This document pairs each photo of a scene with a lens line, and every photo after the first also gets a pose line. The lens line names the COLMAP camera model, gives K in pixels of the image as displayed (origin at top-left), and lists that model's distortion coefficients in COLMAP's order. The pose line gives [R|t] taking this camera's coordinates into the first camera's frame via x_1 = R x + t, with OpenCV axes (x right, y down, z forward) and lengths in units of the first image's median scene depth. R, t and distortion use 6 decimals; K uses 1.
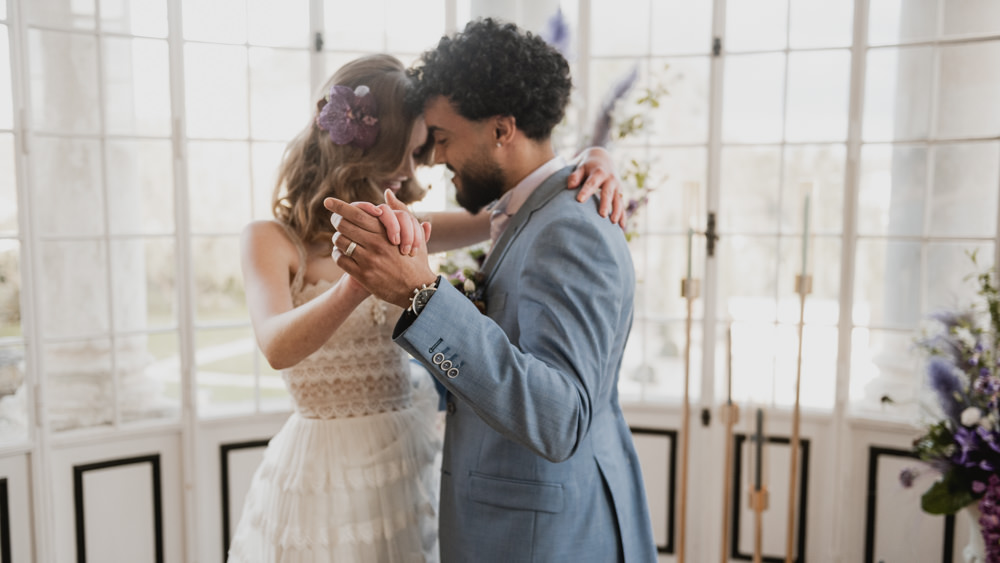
lens RADIAL K [[1022.8, 0, 504.6], [0, 1022.8, 330.5], [0, 0, 1]] dist [0.008320, 0.000000]
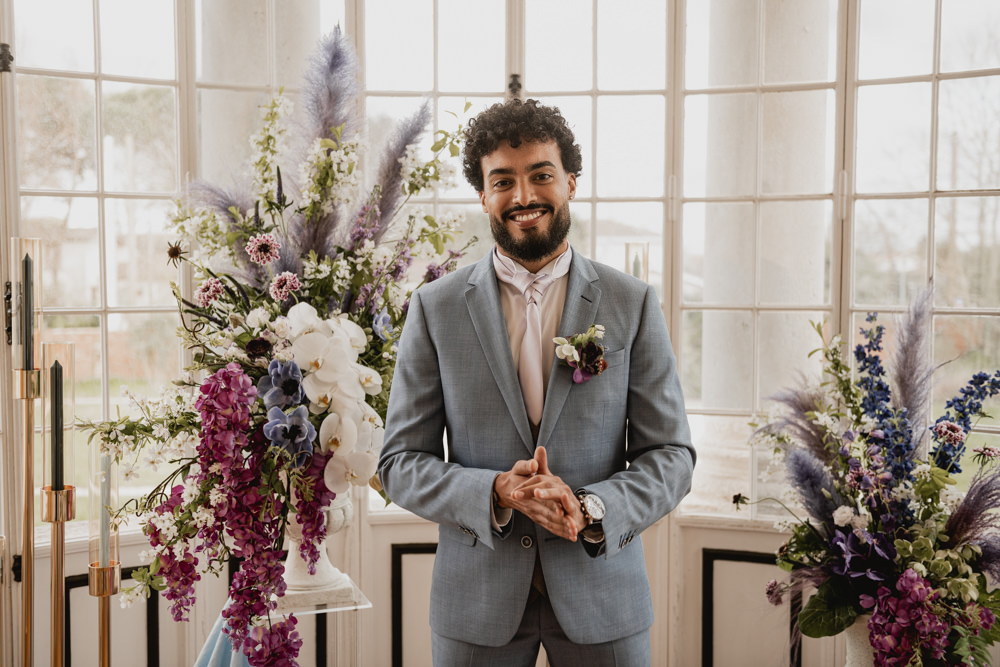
lens RADIAL K [[1133.1, 0, 502.9], [0, 1133.1, 327.3], [0, 0, 1]] dist [0.025576, 0.000000]
pose [[0.962892, -0.019544, 0.269180, -0.062457], [0.037838, 0.997300, -0.062939, -0.020998], [-0.267223, 0.070789, 0.961031, 0.125232]]
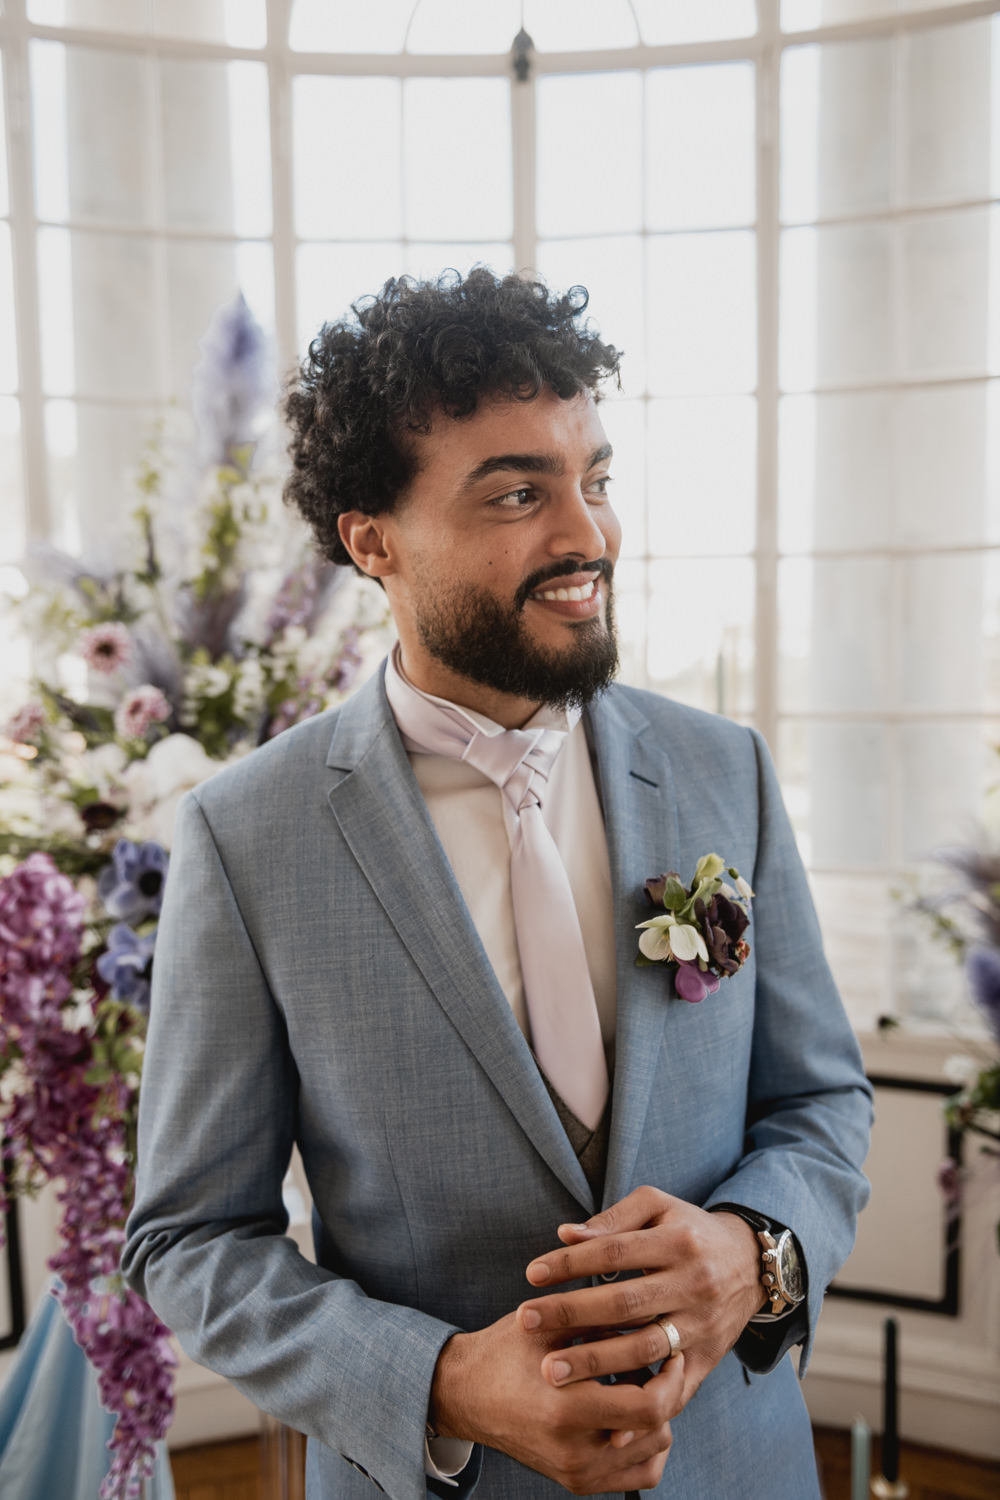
lens RADIAL K [[1330.6, 0, 517.2], [0, 1330.6, 724.9], [0, 0, 1]] dist [-0.013304, -0.007231]
pose [[0.966381, -0.043069, 0.253481, 0.009633], [0.057843, 0.997016, -0.051121, -0.059818], [-0.250523, 0.064065, 0.965989, 0.332839]]
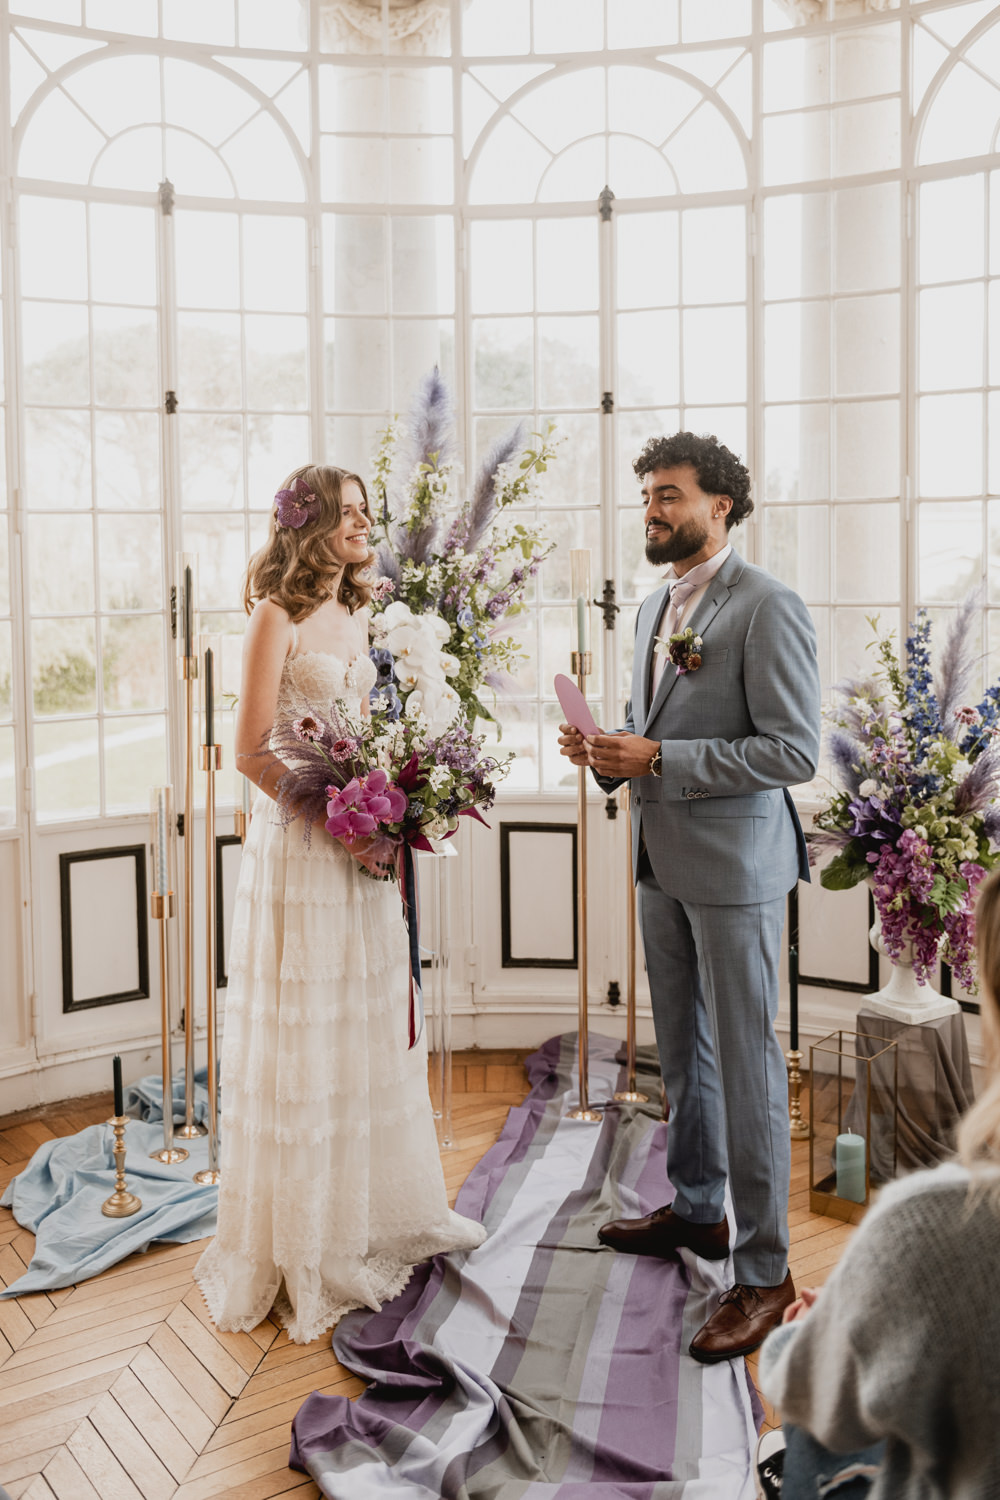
lens RADIAL K [[1462.3, 0, 486.4], [0, 1462.3, 615.5], [0, 0, 1]] dist [-0.023077, 0.000000]
pose [[0.996616, -0.020528, 0.079590, -0.010537], [0.027046, 0.996290, -0.081703, 0.020537], [-0.077618, 0.083579, 0.993474, -0.305447]]
